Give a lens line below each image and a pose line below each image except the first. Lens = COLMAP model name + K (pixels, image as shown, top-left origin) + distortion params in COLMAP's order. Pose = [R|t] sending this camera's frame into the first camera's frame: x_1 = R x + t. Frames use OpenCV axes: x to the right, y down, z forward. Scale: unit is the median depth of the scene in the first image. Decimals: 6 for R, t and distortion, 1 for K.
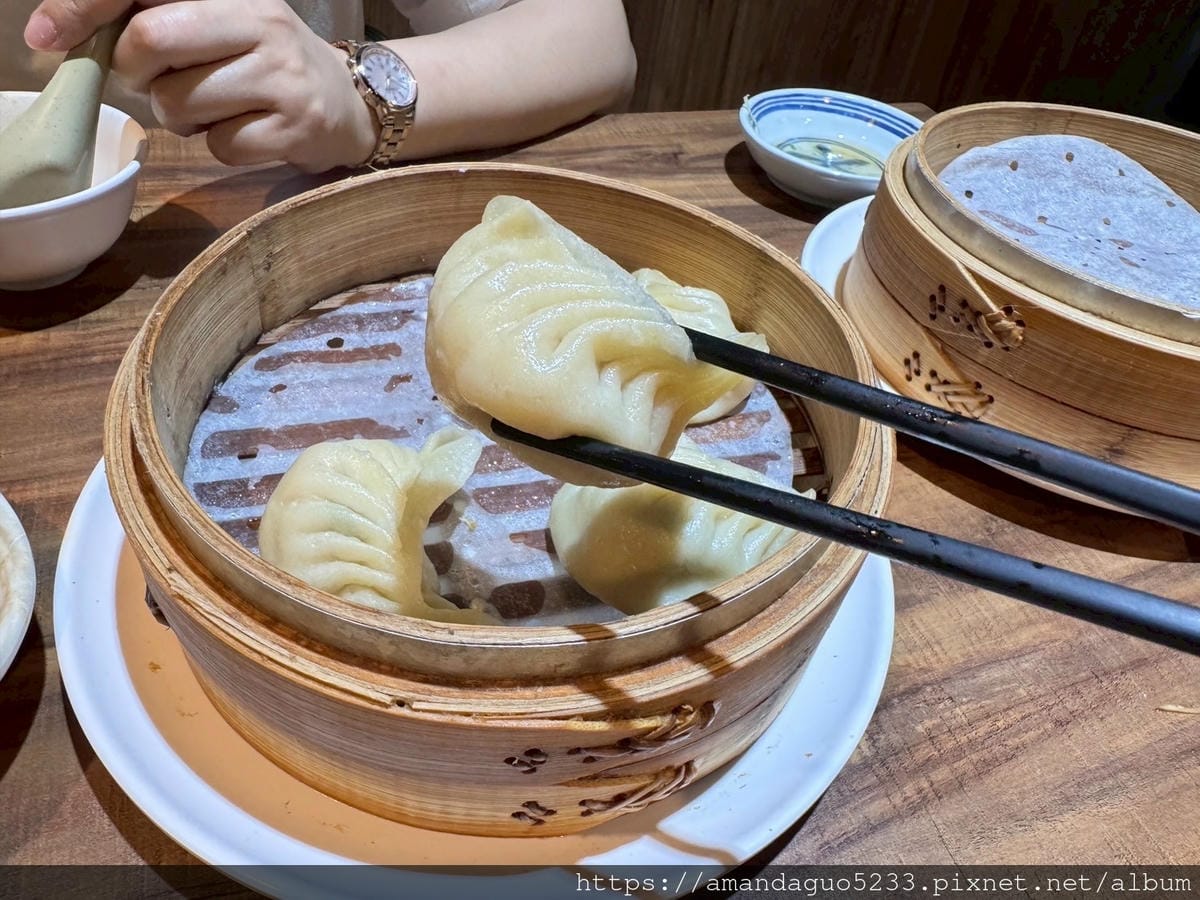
lens RADIAL K [[864.8, 0, 642.9], [0, 864.8, 448.8], [0, 0, 1]] dist [-0.003525, 0.001768]
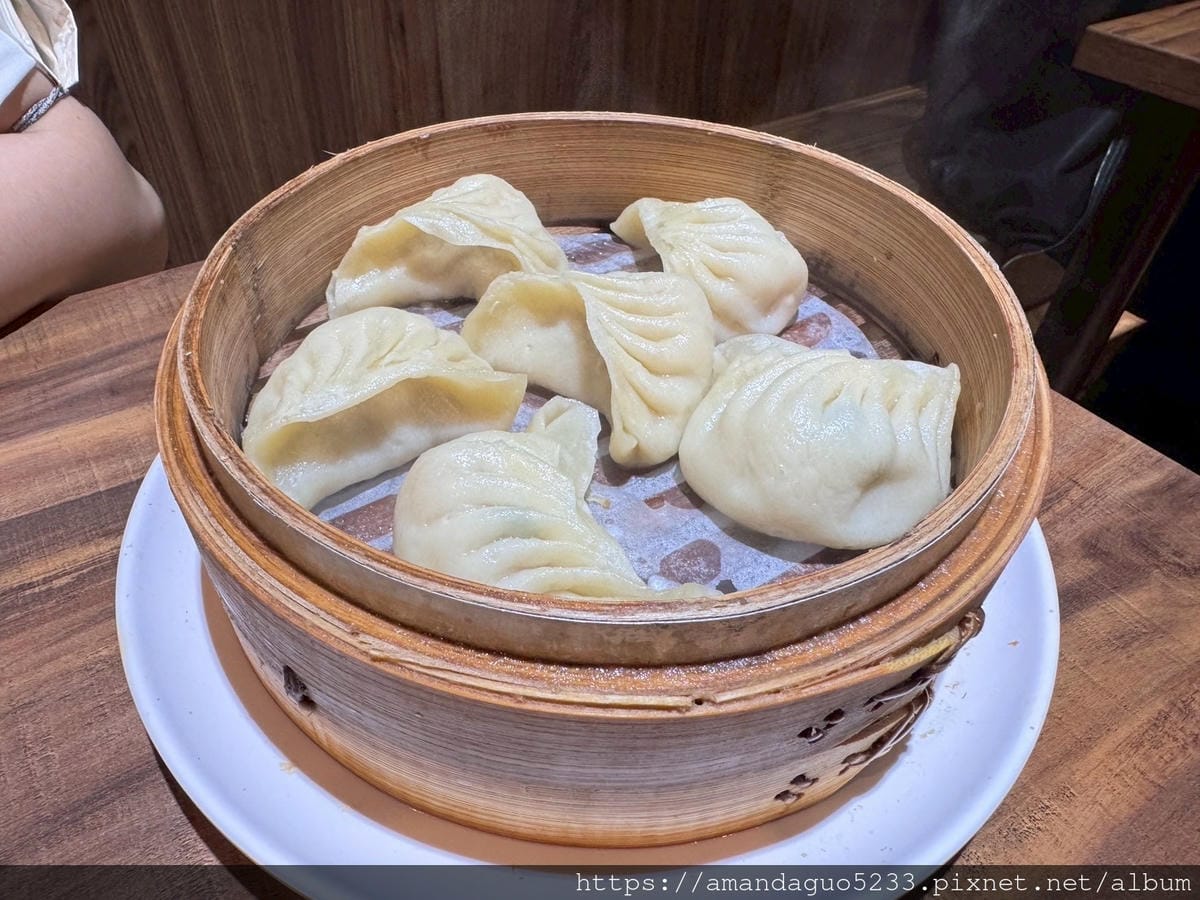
lens RADIAL K [[852.5, 0, 584.8], [0, 852.5, 452.1], [0, 0, 1]] dist [-0.002654, -0.001452]
pose [[0.958053, -0.263371, 0.113005, -0.274421], [0.261139, 0.964688, 0.034395, 0.003908], [-0.118074, -0.003443, 0.992999, 0.131957]]
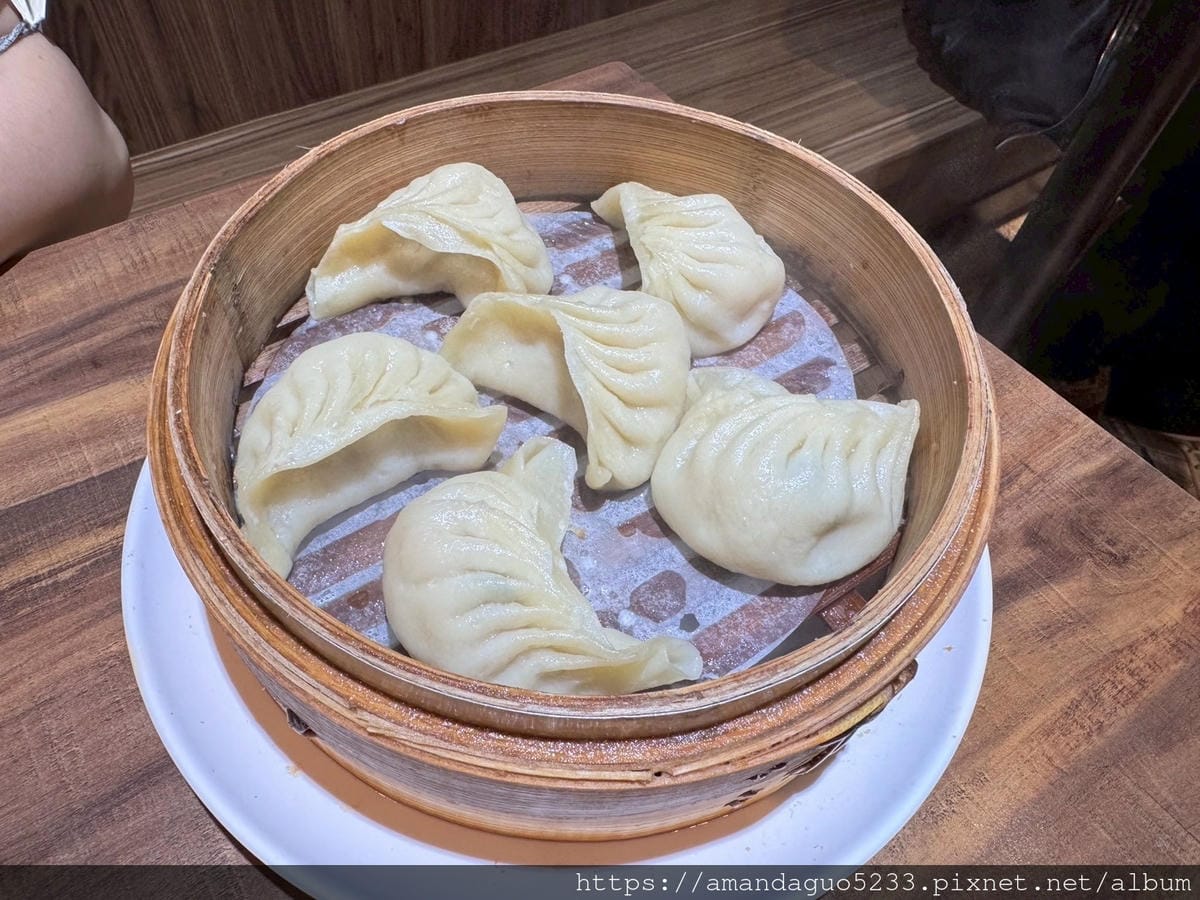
lens RADIAL K [[850.4, 0, 586.5], [0, 850.4, 449.4], [0, 0, 1]] dist [-0.003001, -0.002705]
pose [[0.958803, -0.269487, 0.089855, -0.227432], [0.246052, 0.945918, 0.211418, -0.172394], [-0.141969, -0.180599, 0.973257, 0.108755]]
